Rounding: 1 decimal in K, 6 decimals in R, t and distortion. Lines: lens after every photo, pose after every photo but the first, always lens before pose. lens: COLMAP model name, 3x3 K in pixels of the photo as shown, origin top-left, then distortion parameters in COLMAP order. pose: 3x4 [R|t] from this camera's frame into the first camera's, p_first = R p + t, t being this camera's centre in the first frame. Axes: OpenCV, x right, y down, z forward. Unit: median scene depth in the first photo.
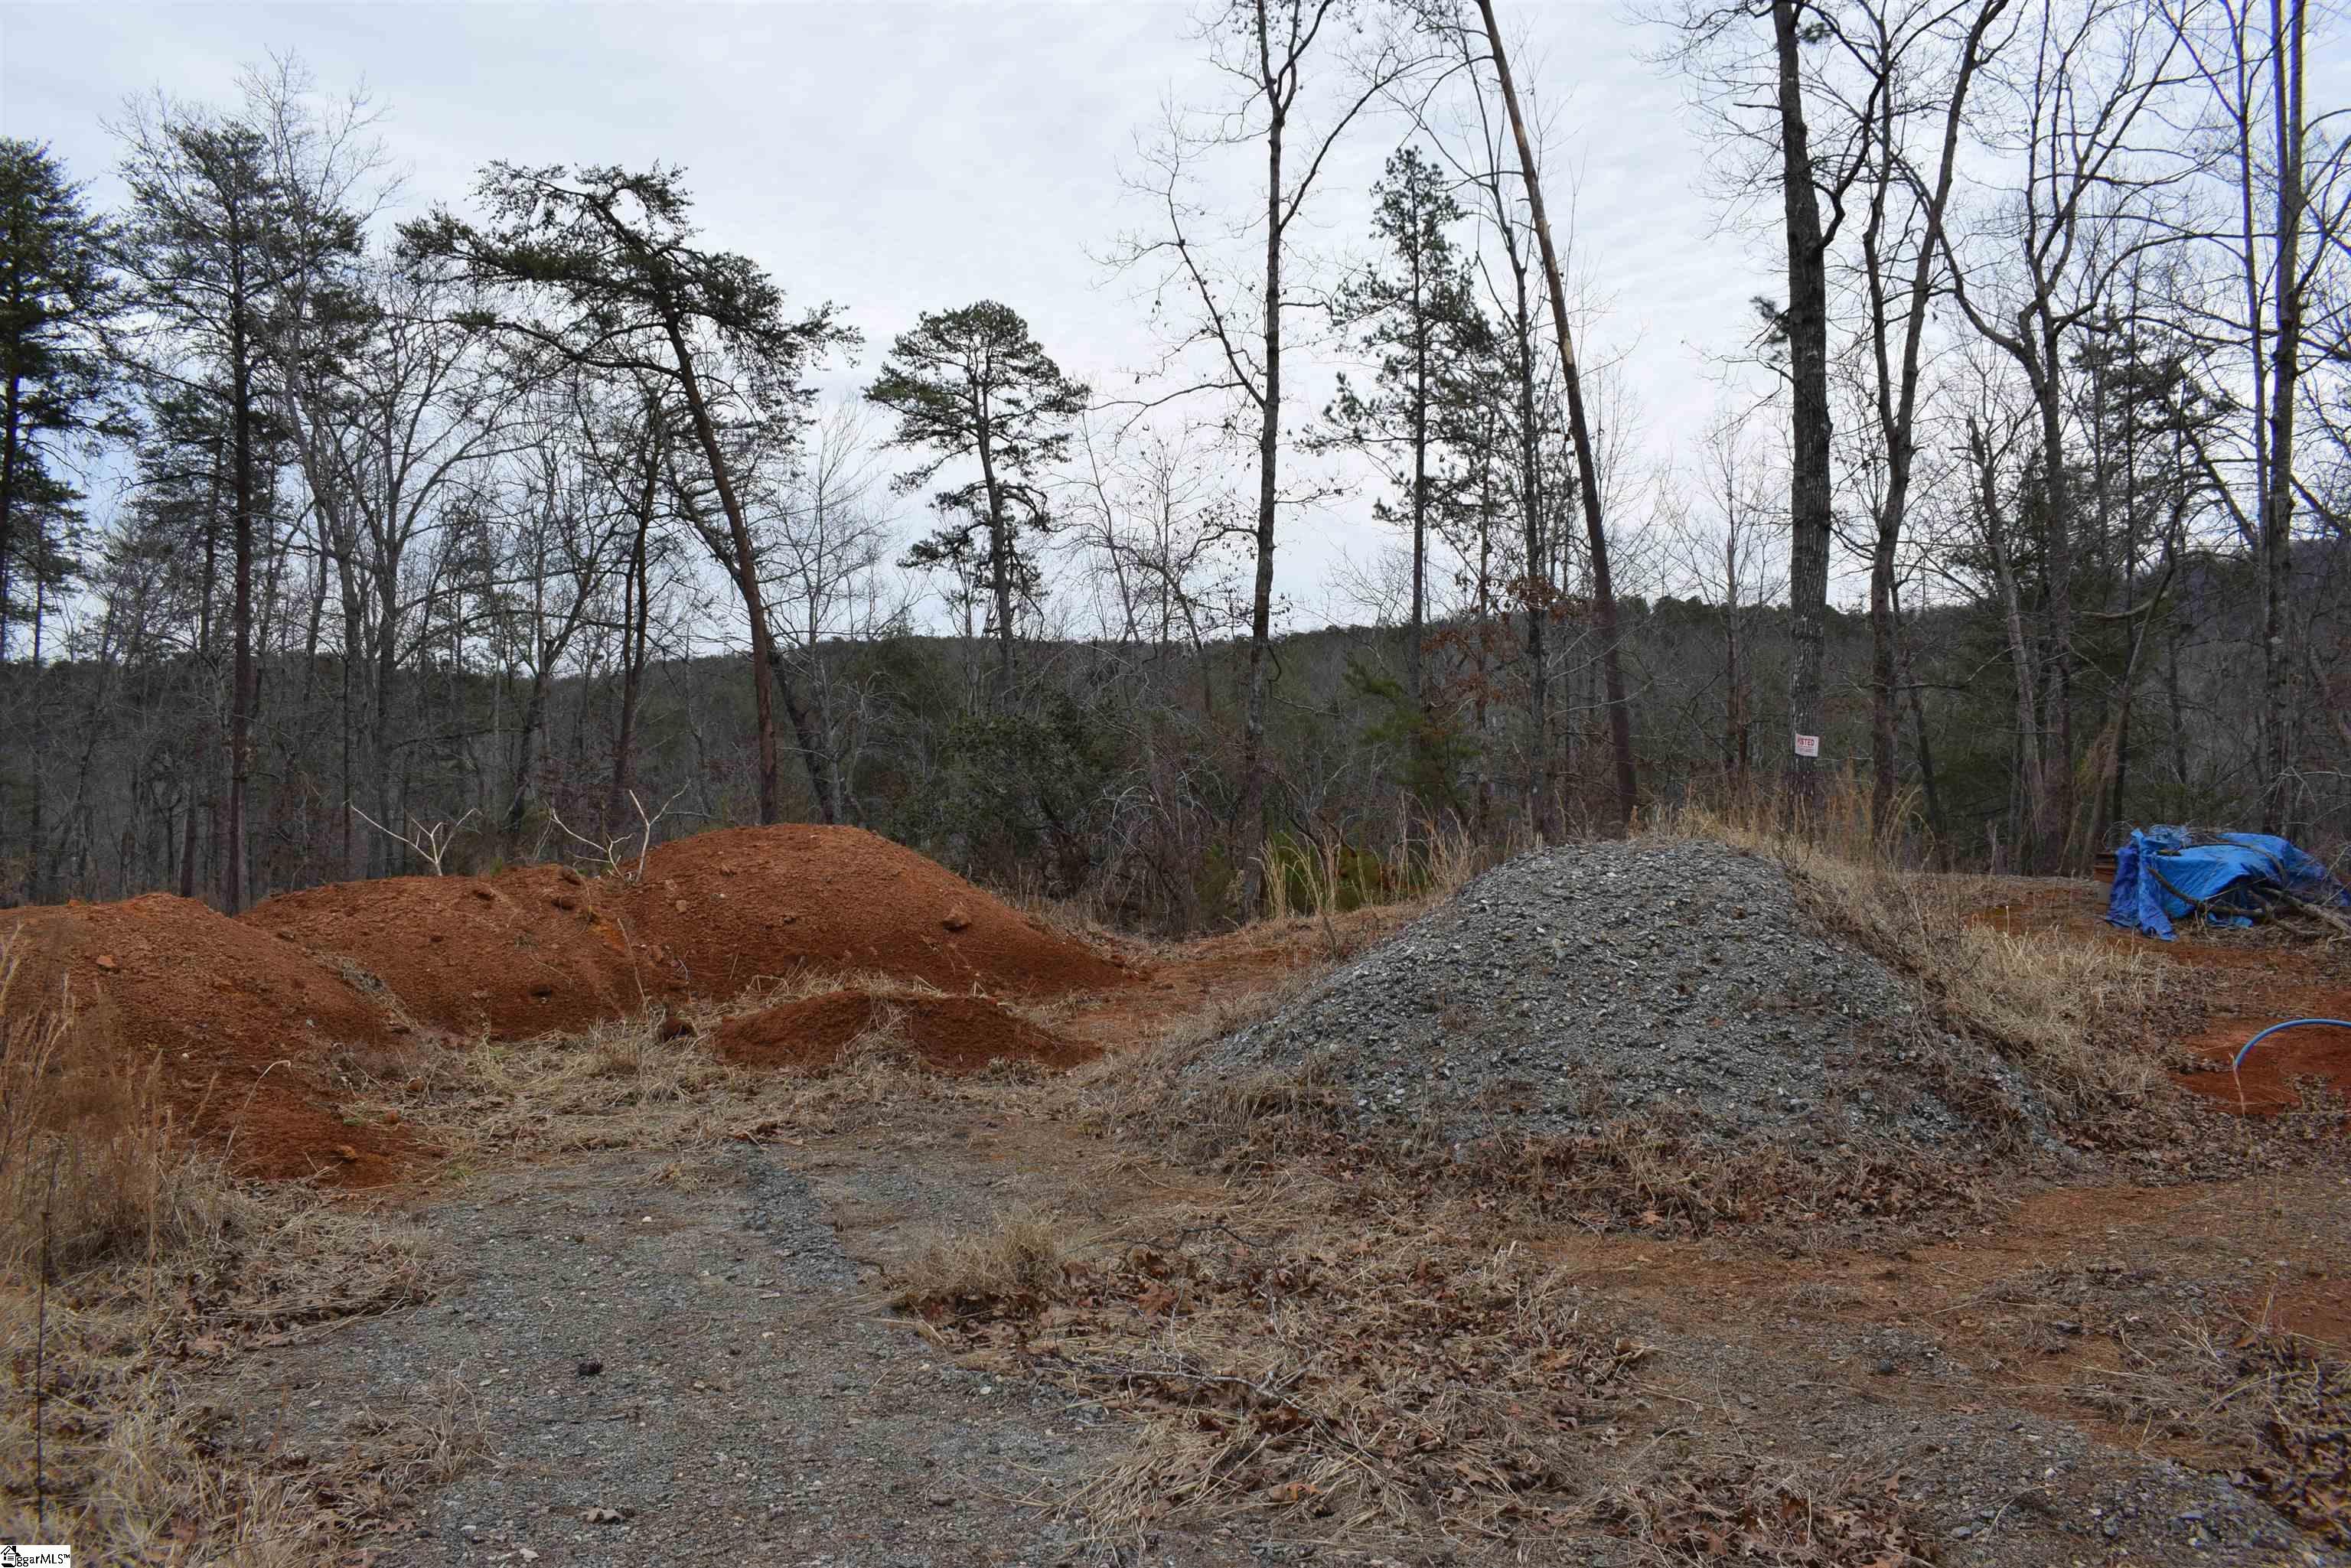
lens RADIAL K [[1822.1, 0, 1177.3], [0, 1822.1, 777.9], [0, 0, 1]] dist [-0.095938, 0.016528]
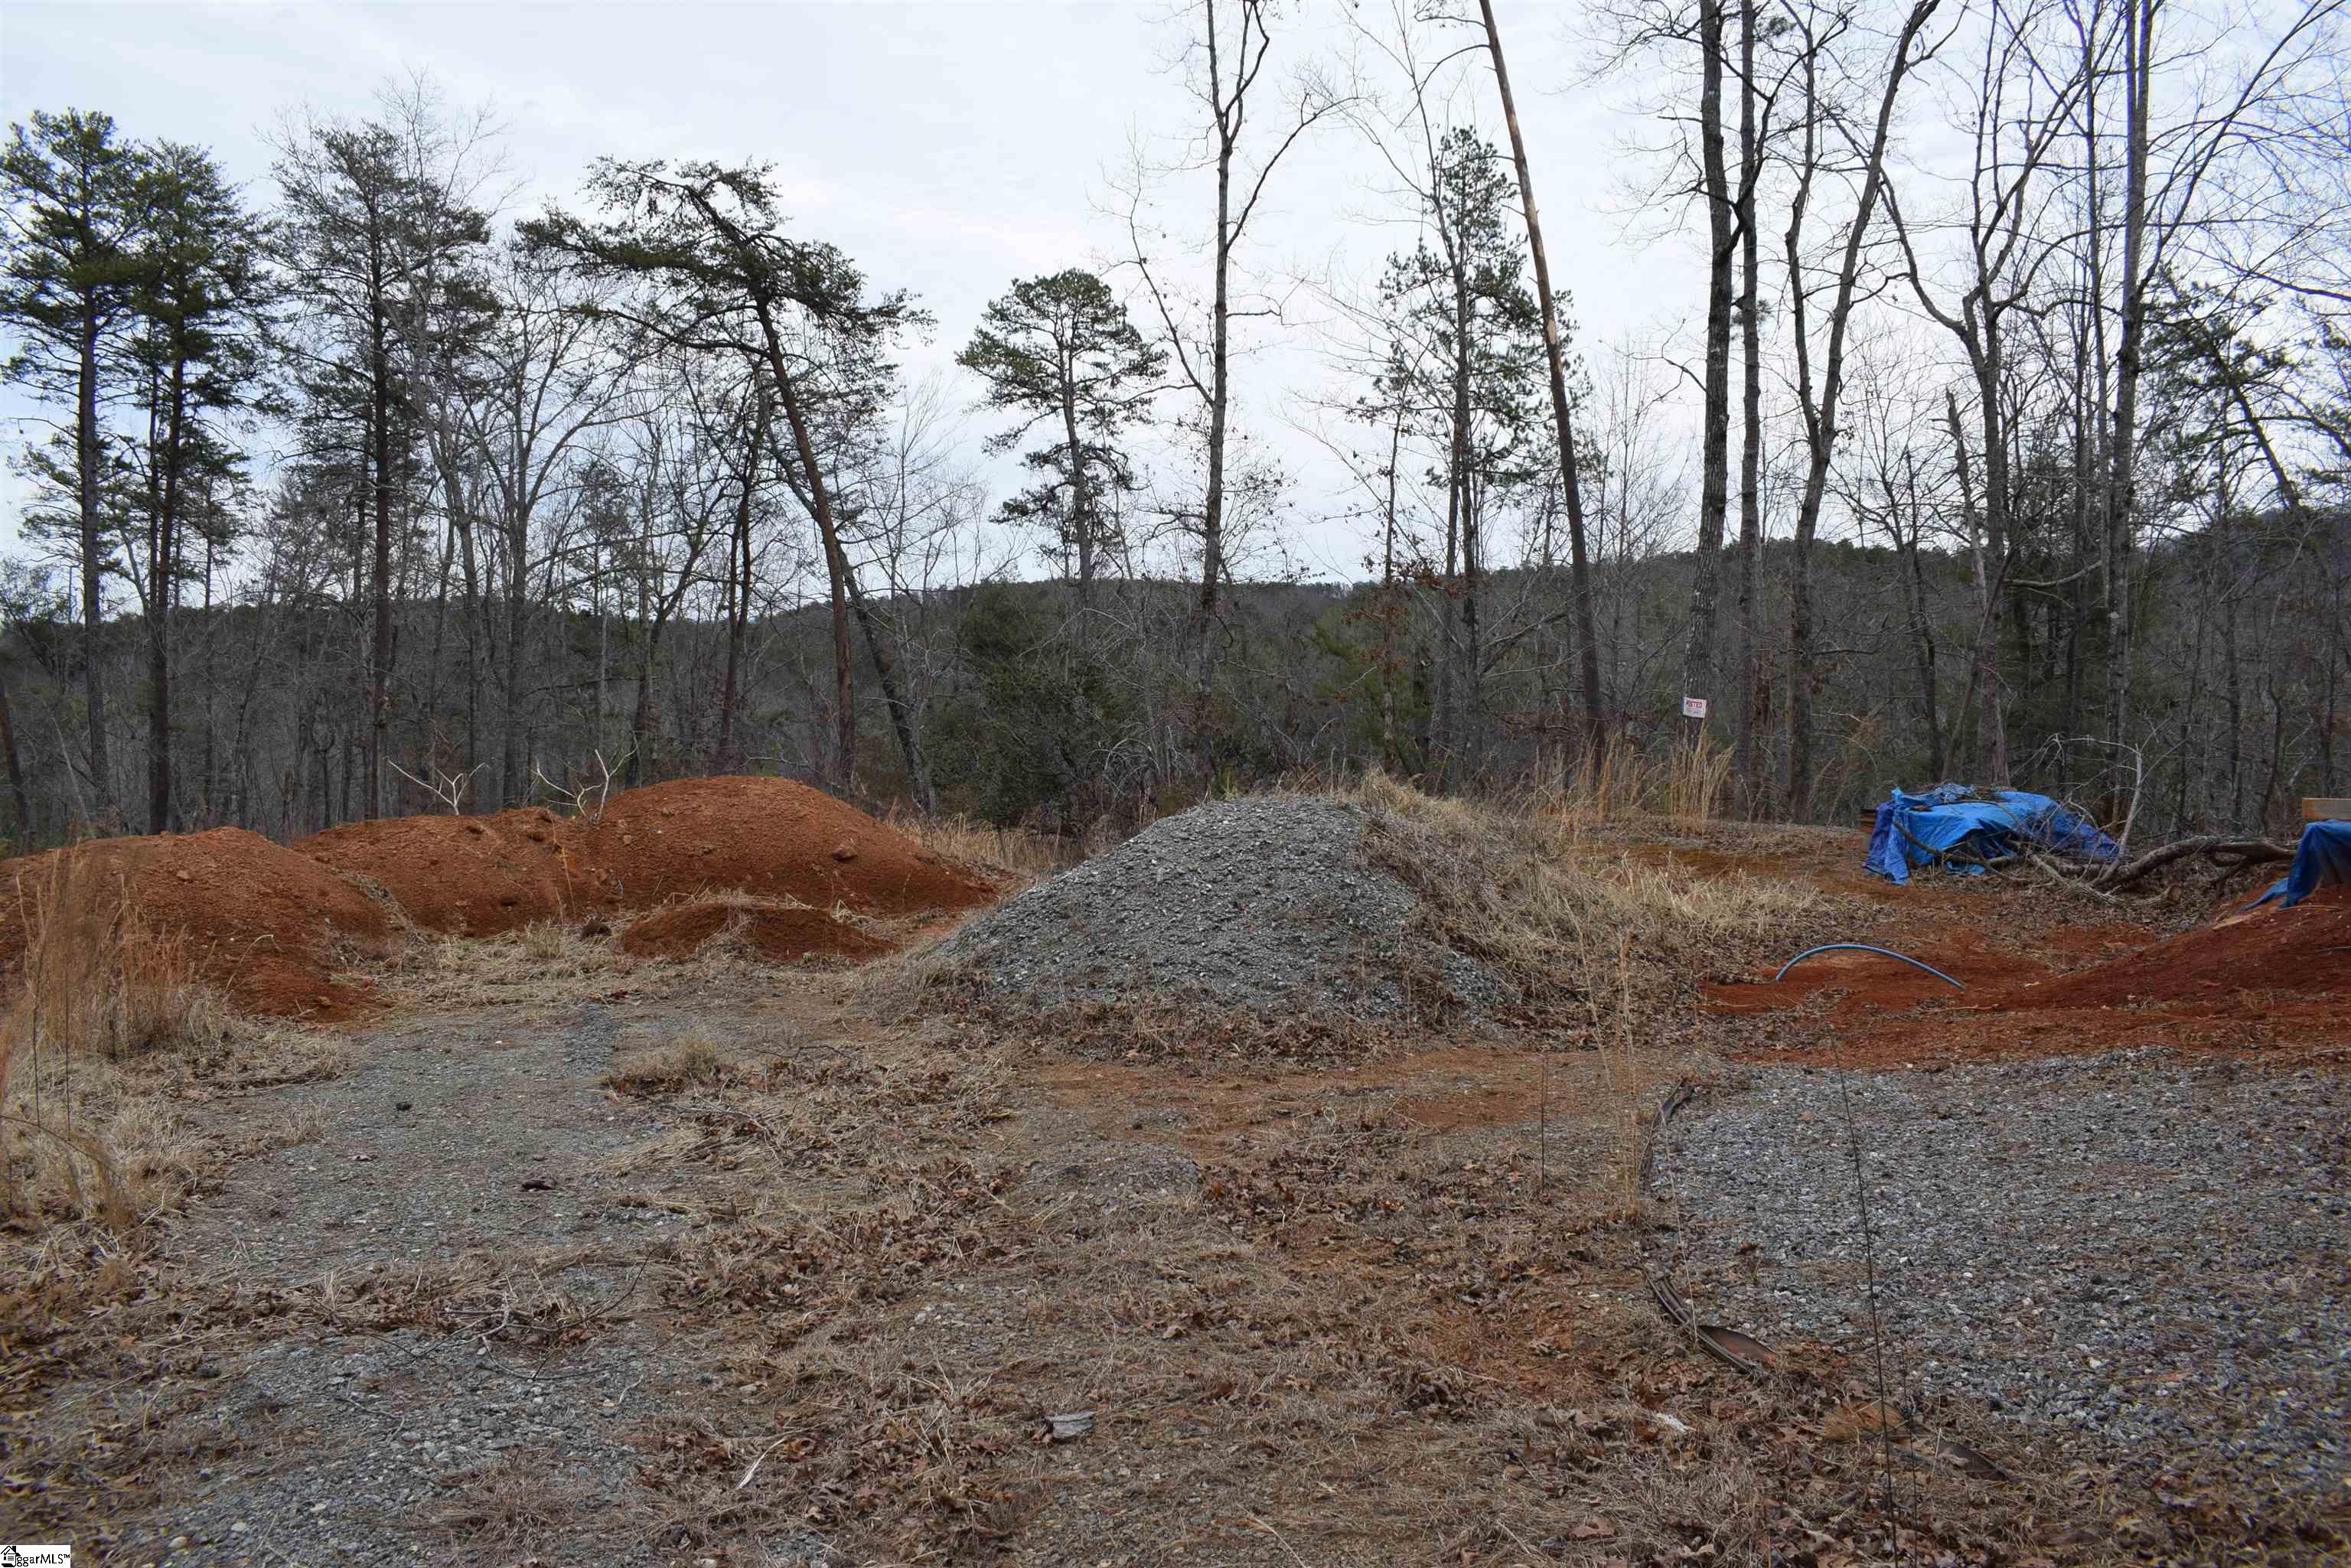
lens RADIAL K [[1822.1, 0, 1174.0], [0, 1822.1, 779.8], [0, 0, 1]] dist [-0.095938, 0.016528]
pose [[0.996178, 0.007143, -0.087049, 0.064775], [-0.004172, 0.999404, 0.034259, -0.005103], [0.087242, -0.033765, 0.995615, -0.073246]]
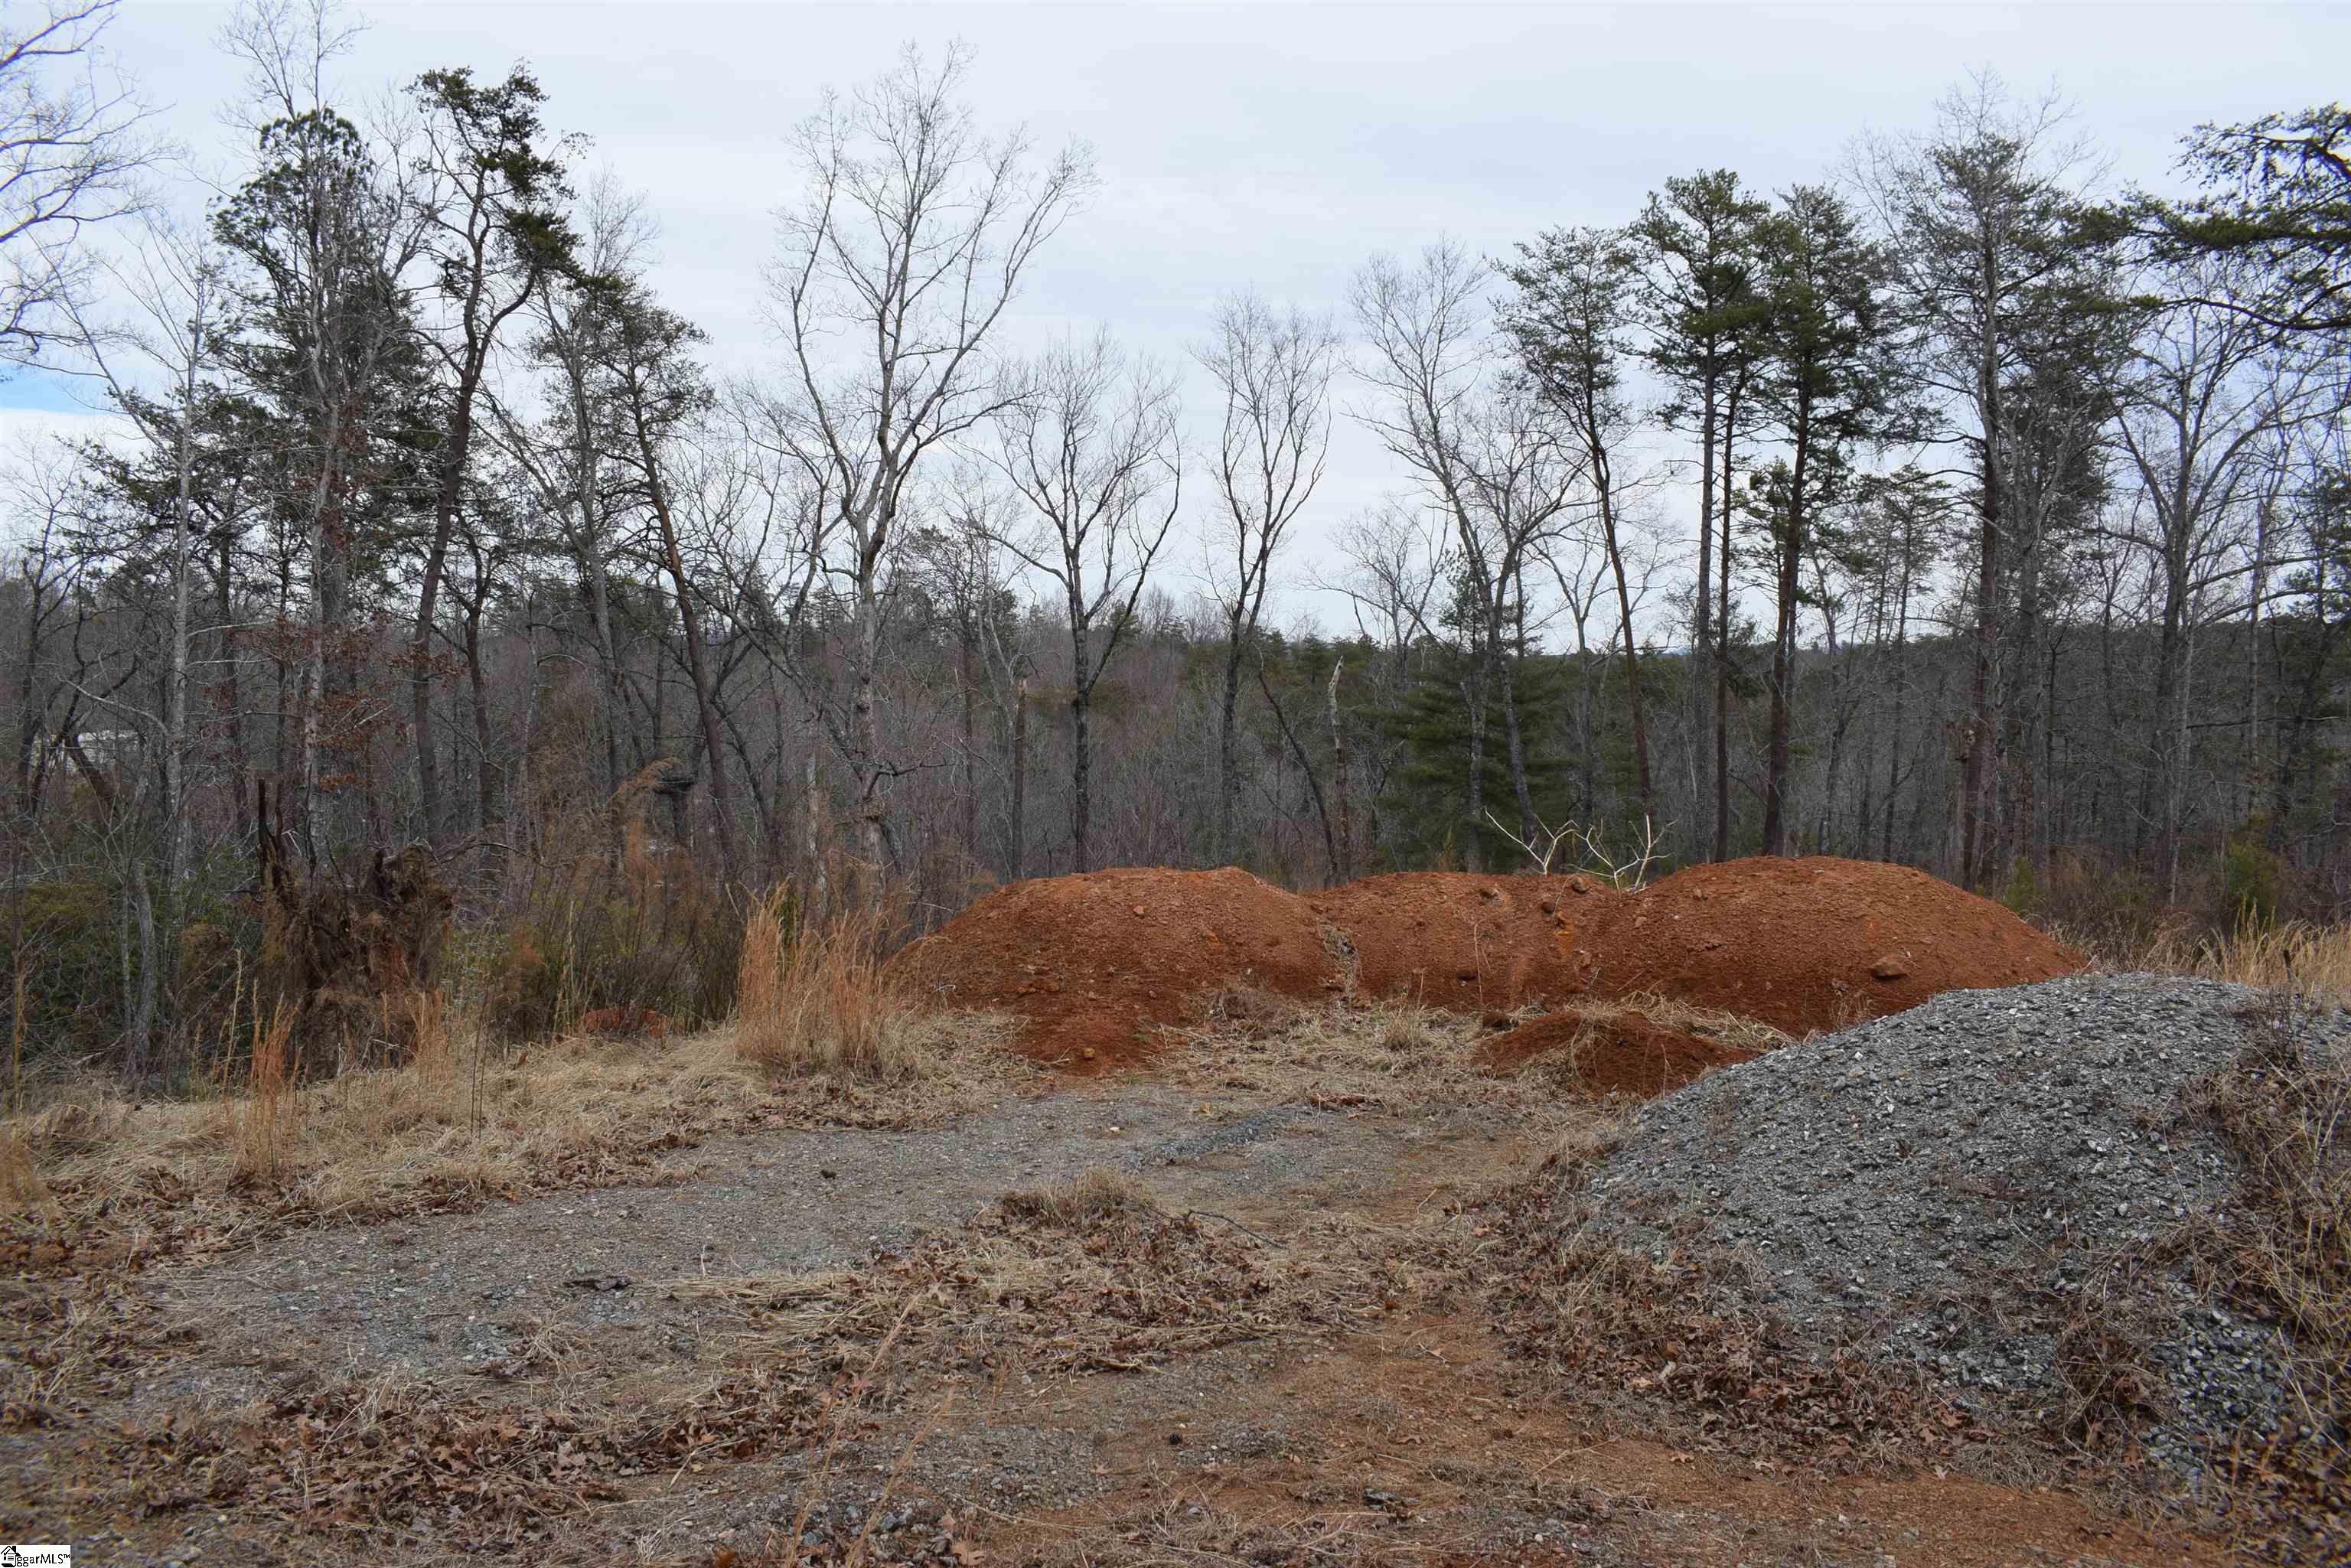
lens RADIAL K [[1822.1, 0, 1169.3], [0, 1822.1, 791.0], [0, 0, 1]] dist [-0.095938, 0.016528]
pose [[0.514669, 0.061112, -0.855208, 0.152033], [-0.036872, 0.998111, 0.049133, -0.015715], [0.856596, 0.006246, 0.515950, 0.044420]]
